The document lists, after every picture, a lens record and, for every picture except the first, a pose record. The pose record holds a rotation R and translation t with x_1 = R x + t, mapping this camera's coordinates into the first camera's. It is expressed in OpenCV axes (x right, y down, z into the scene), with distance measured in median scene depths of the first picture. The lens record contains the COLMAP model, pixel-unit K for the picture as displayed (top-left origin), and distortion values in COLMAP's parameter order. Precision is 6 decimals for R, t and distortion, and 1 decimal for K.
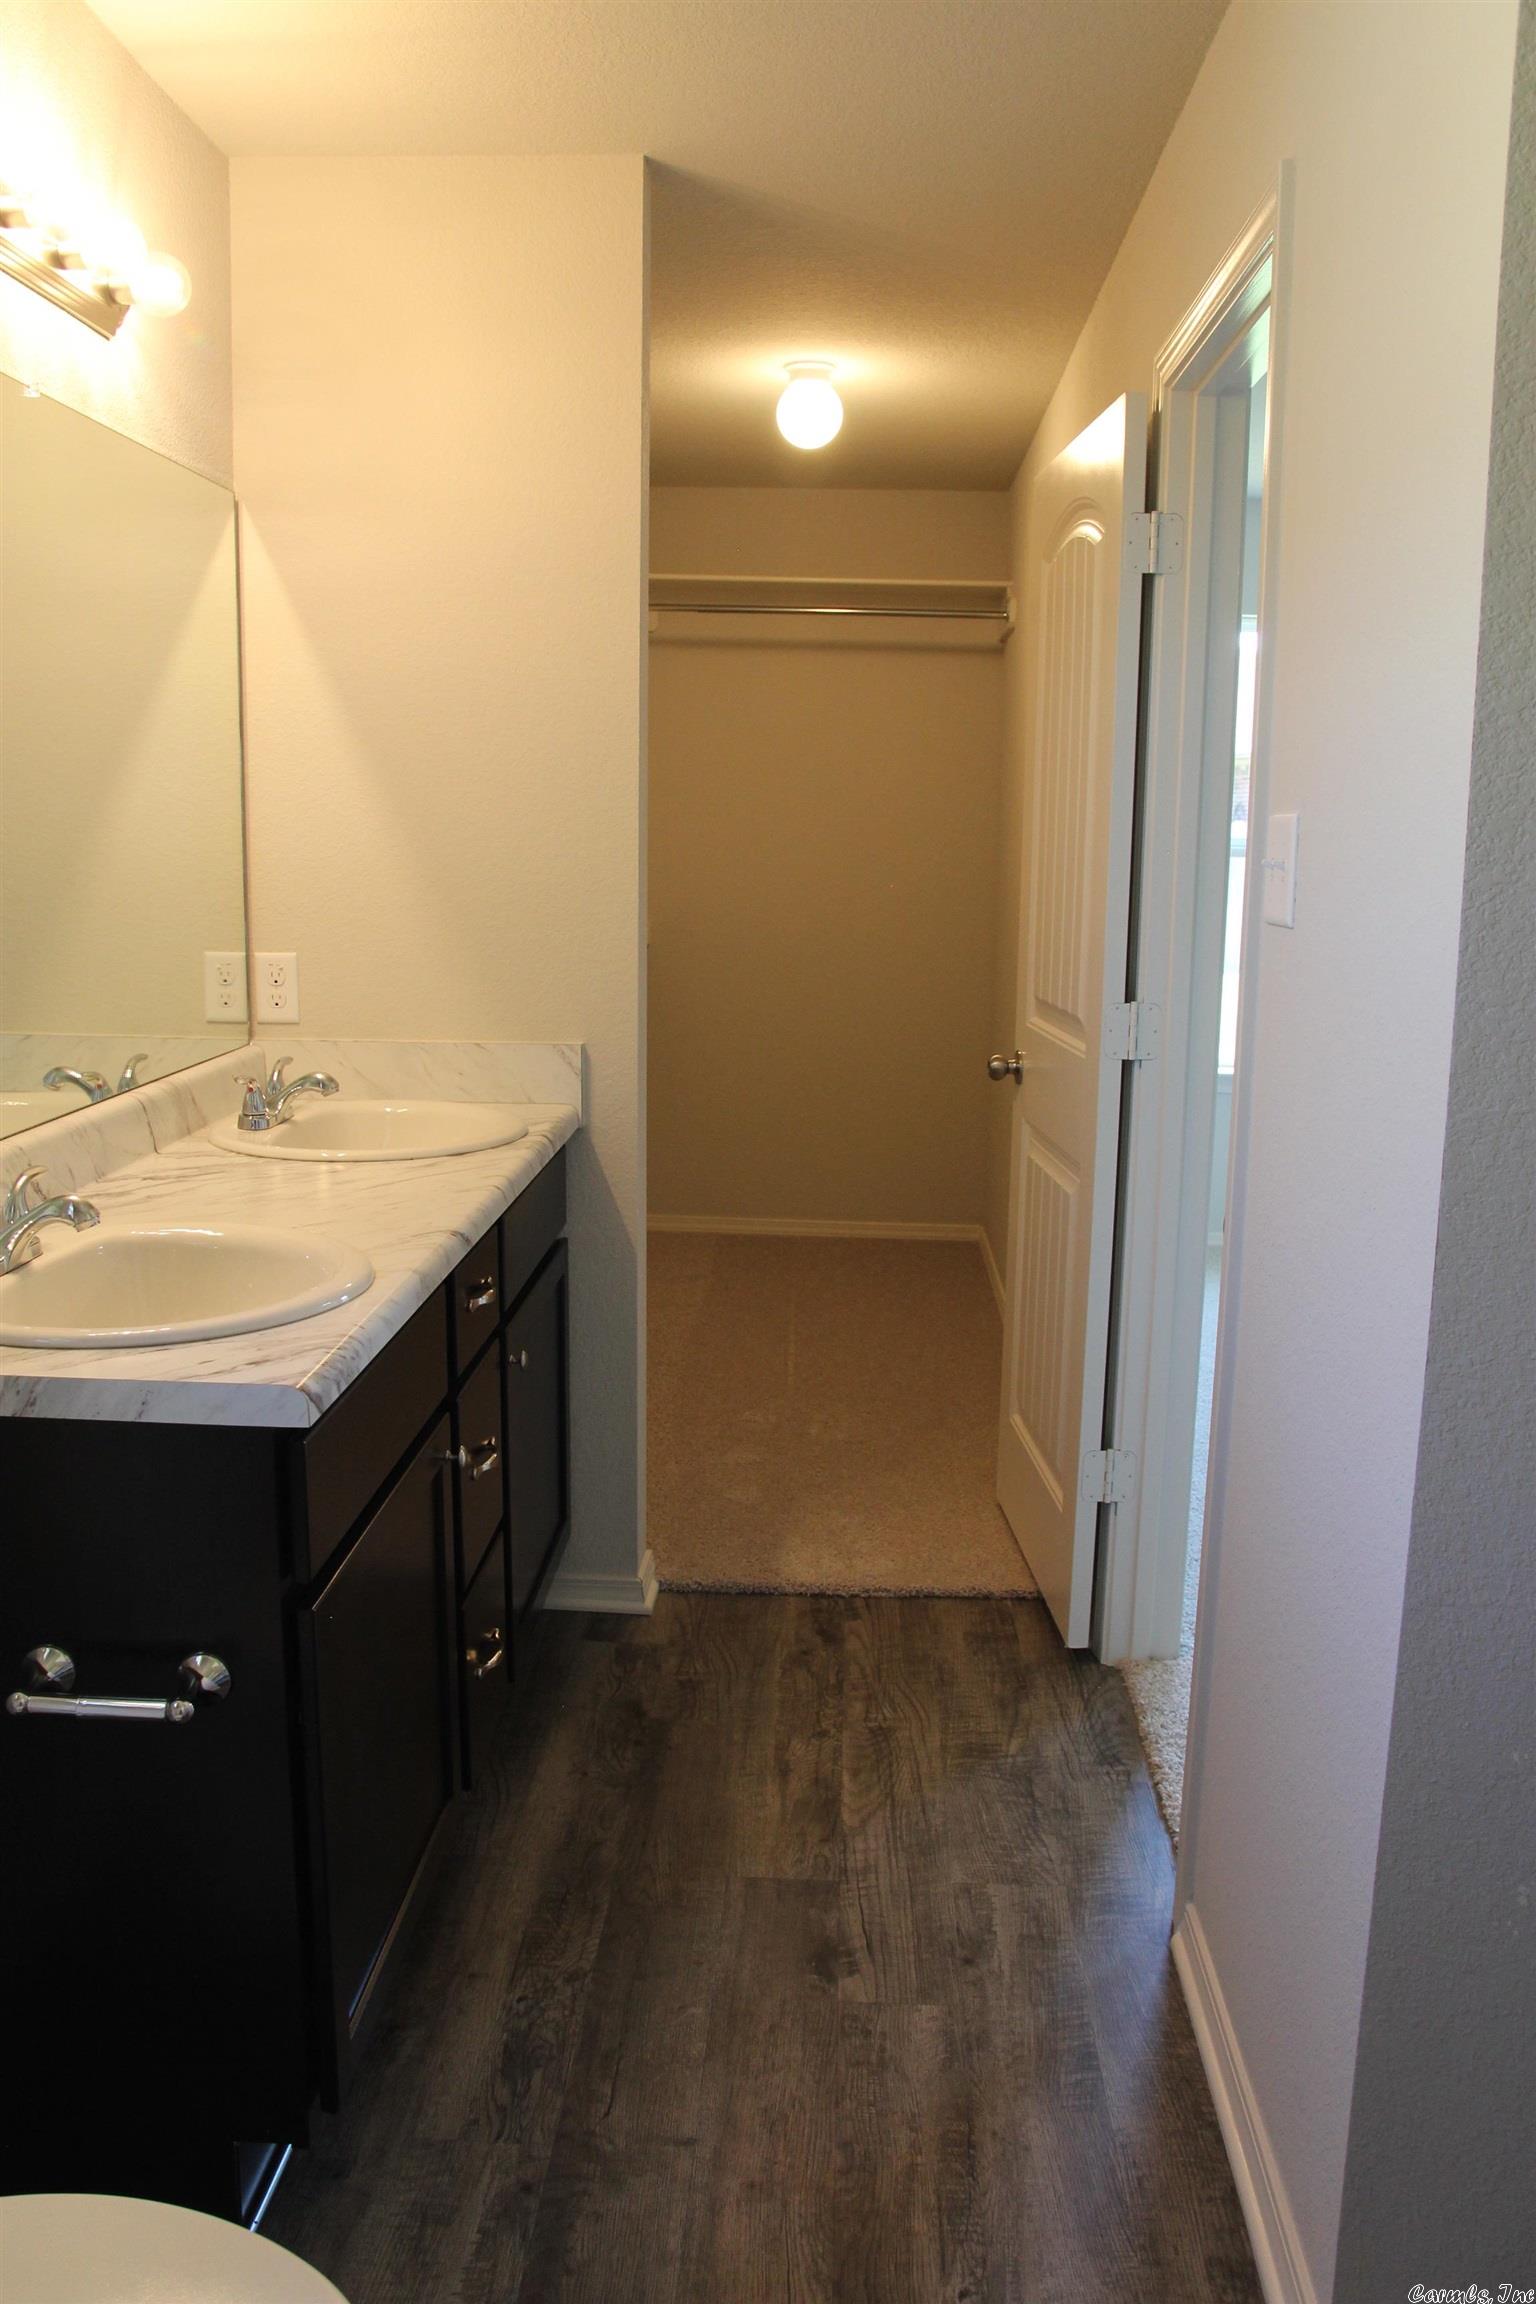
lens RADIAL K [[1828.7, 0, 718.7], [0, 1828.7, 1150.1], [0, 0, 1]] dist [-0.112114, 0.004959]
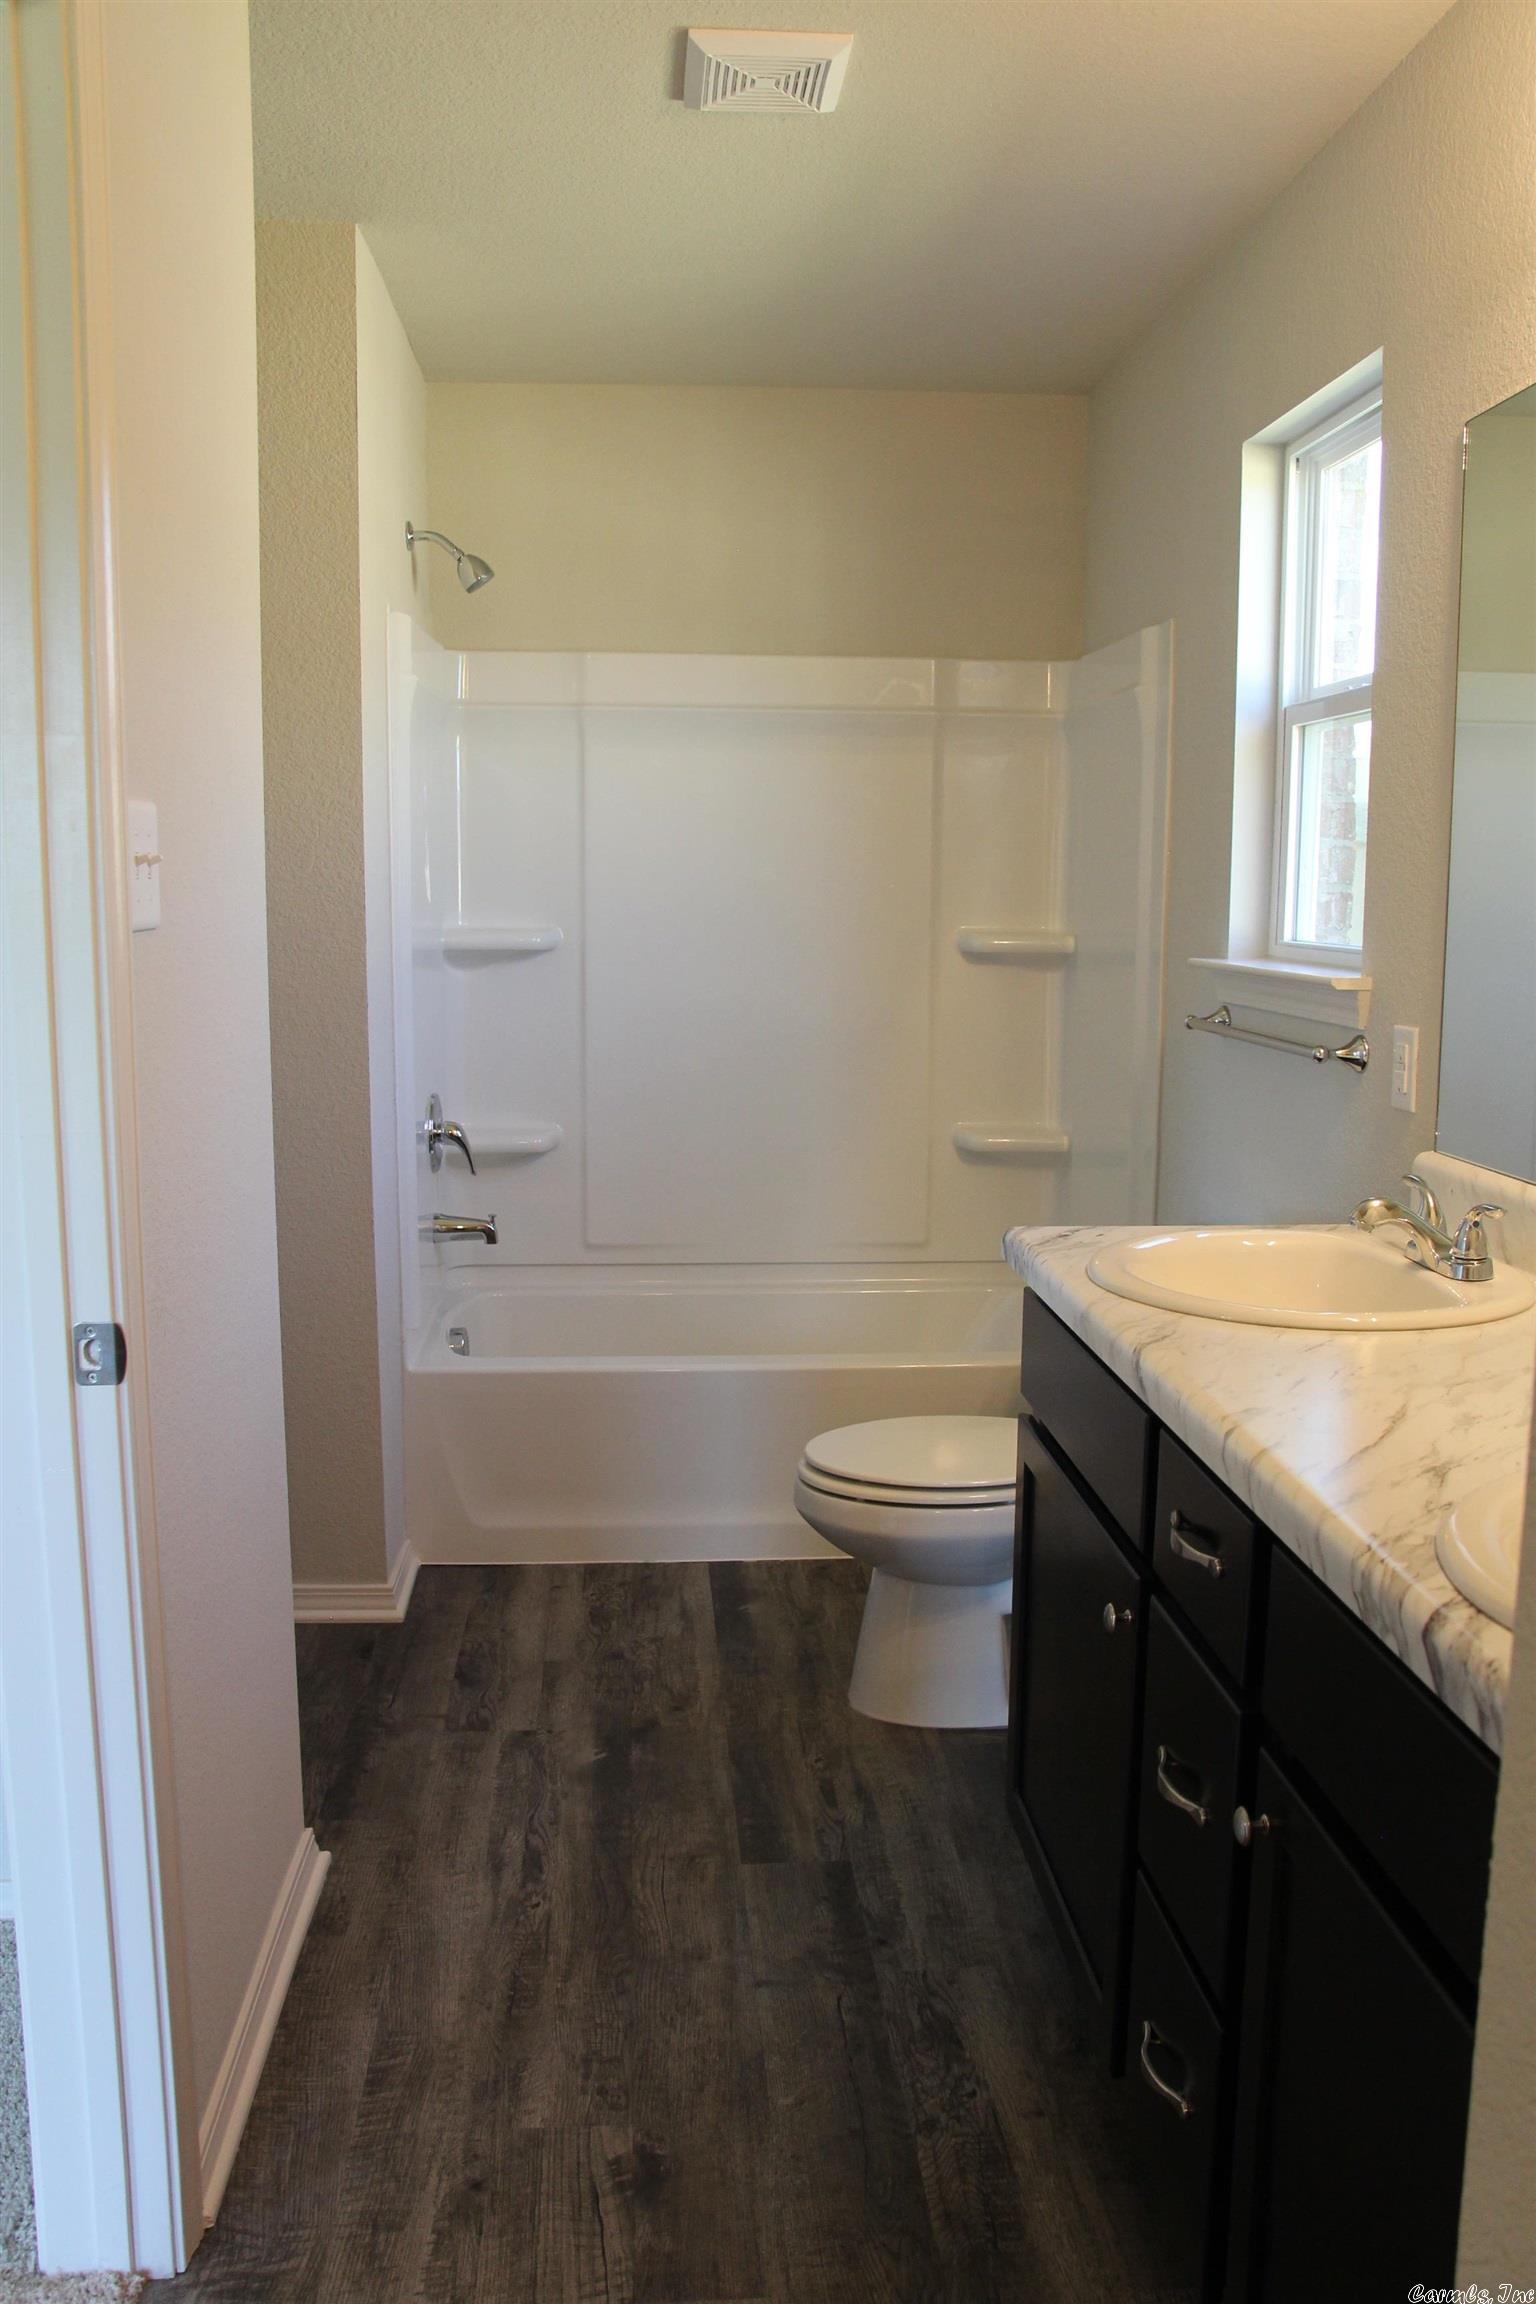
lens RADIAL K [[1828.7, 0, 718.7], [0, 1828.7, 1150.1], [0, 0, 1]] dist [-0.112114, 0.004959]
pose [[-0.992931, -0.001040, -0.118692, 0.135727], [-0.037320, 0.951984, 0.303865, -0.277759], [0.112677, 0.306147, -0.945293, 1.771506]]
